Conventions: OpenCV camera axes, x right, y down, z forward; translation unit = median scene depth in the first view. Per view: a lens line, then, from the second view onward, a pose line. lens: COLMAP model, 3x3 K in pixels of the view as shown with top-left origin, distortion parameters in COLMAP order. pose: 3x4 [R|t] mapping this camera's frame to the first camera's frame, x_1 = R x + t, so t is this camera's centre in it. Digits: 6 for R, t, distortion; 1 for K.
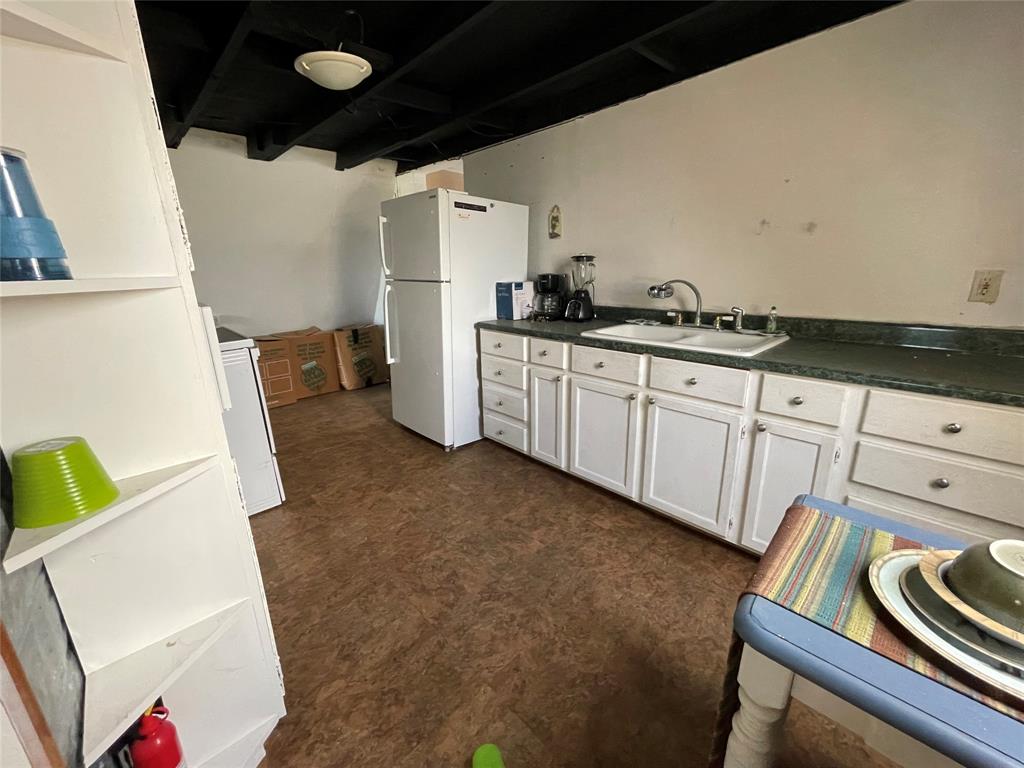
lens RADIAL K [[413.9, 0, 511.7], [0, 413.9, 378.1], [0, 0, 1]] dist [-0.006999, 0.001171]
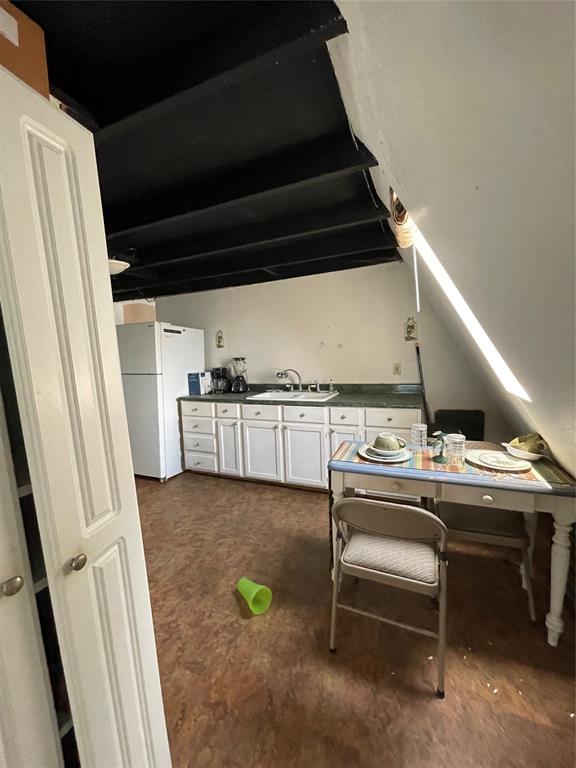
lens RADIAL K [[310.4, 0, 289.9], [0, 310.4, 383.0], [0, 0, 1]] dist [-0.006999, 0.001171]
pose [[0.917182, -0.047342, 0.395645, -0.199040], [0.118815, 0.980242, -0.158142, 0.070486], [-0.380341, 0.192053, 0.904686, -0.365713]]
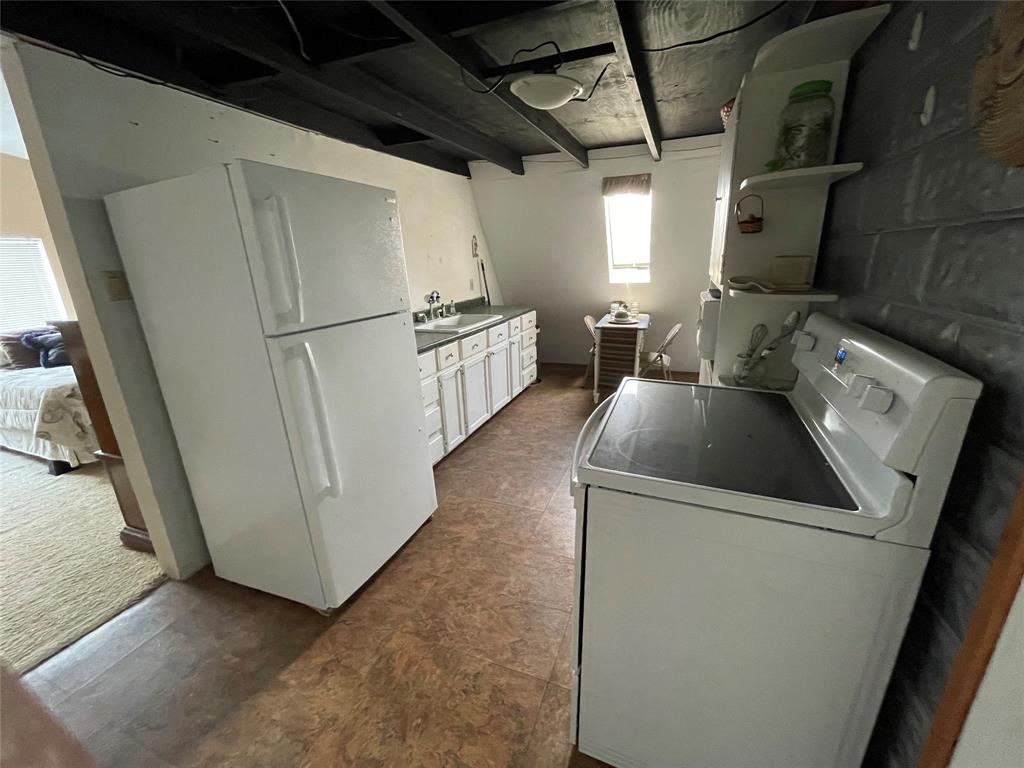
lens RADIAL K [[413.9, 0, 511.4], [0, 413.9, 384.9], [0, 0, 1]] dist [-0.006999, 0.001171]
pose [[-0.419318, -0.229649, 0.878313, -1.089195], [0.278507, 0.888285, 0.365219, -0.379207], [-0.864064, 0.397759, -0.308515, 1.272326]]
